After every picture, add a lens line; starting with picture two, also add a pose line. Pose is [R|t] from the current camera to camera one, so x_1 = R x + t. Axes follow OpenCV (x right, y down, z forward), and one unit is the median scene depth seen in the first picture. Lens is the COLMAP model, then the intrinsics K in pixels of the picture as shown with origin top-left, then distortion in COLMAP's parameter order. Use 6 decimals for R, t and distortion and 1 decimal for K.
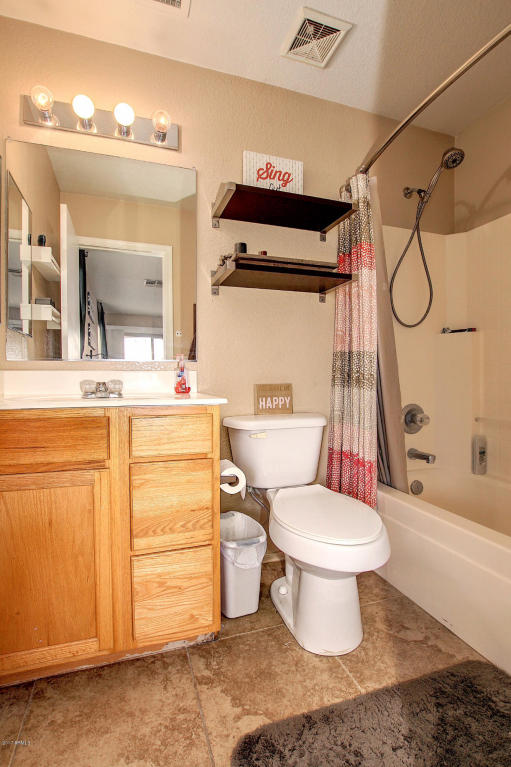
lens RADIAL K [[371.1, 0, 255.5], [0, 371.1, 383.5], [0, 0, 1]] dist [-0.030436, 0.000269]
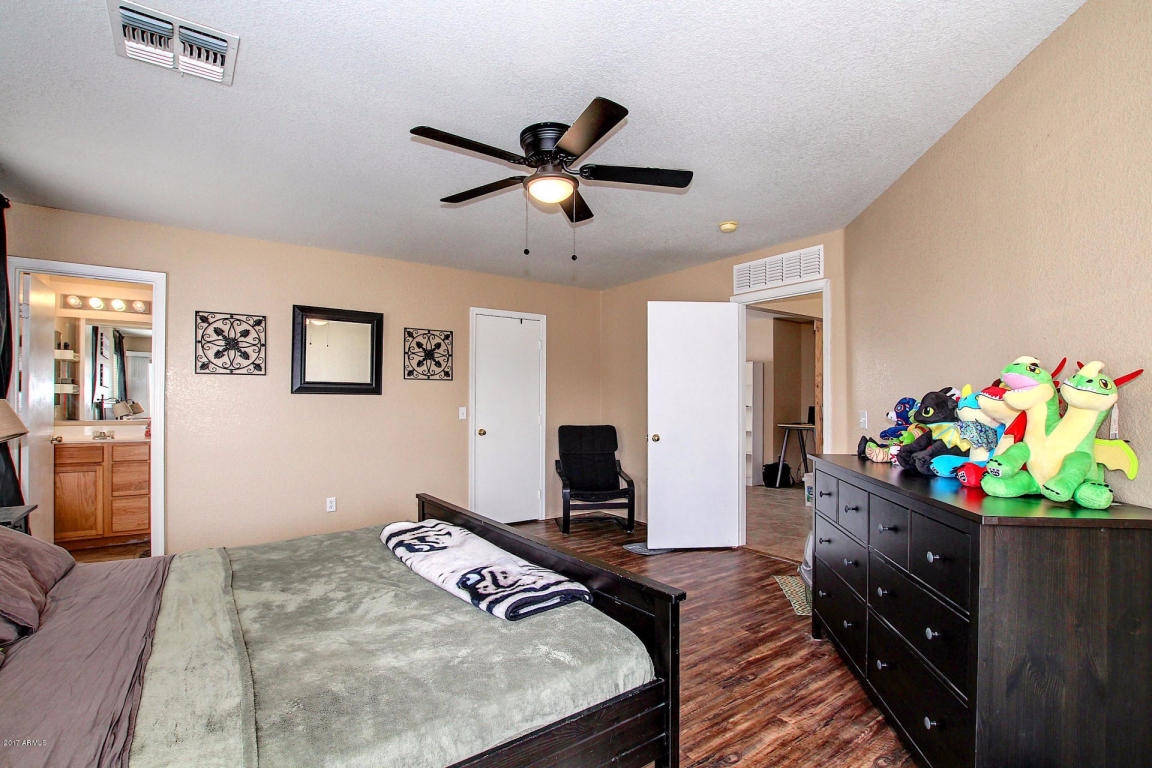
lens RADIAL K [[557.4, 0, 576.0], [0, 557.4, 384.0], [0, 0, 1]] dist [-0.030436, 0.000269]
pose [[0.958637, 0.011717, 0.284391, 0.904362], [0.000072, 0.999142, -0.041405, -0.102611], [-0.284632, 0.039713, 0.957814, -1.942314]]
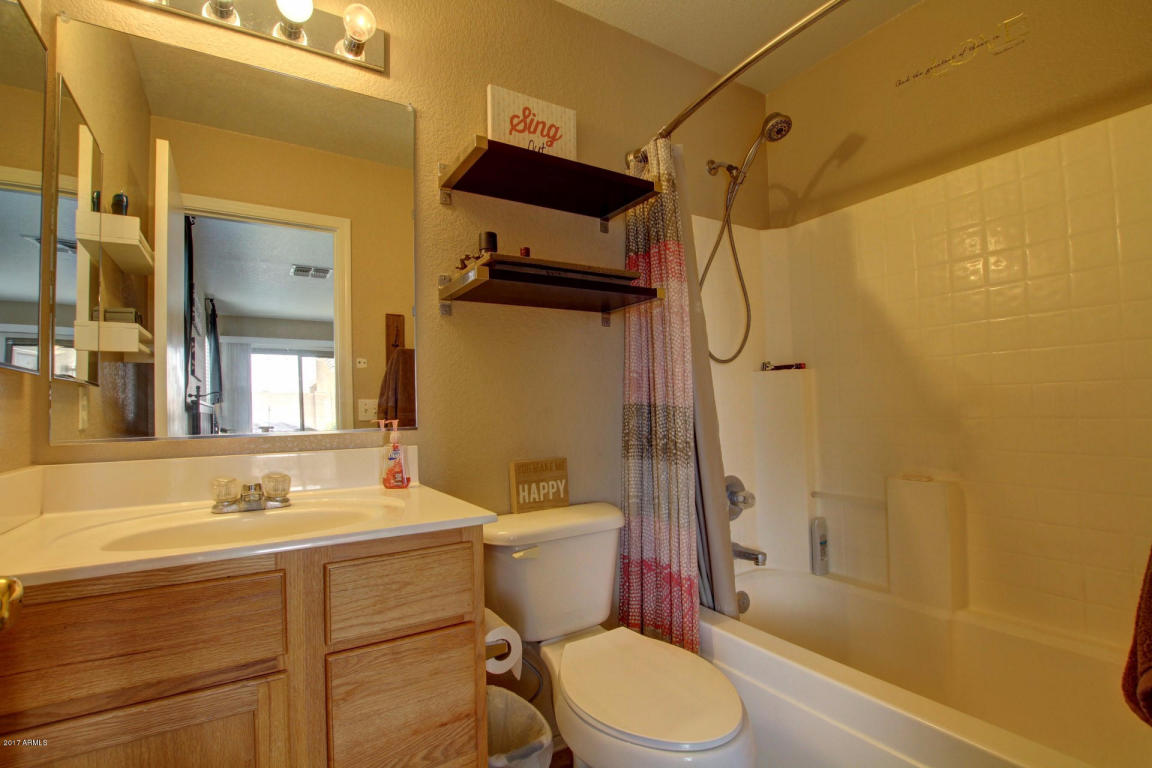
lens RADIAL K [[550.4, 0, 578.3], [0, 550.4, 402.0], [0, 0, 1]] dist [-0.035266, 0.000596]
pose [[0.977549, 0.001341, 0.210702, -0.075992], [0.006139, 0.999374, -0.034844, -0.058314], [-0.210617, 0.035355, 0.976929, 0.077685]]
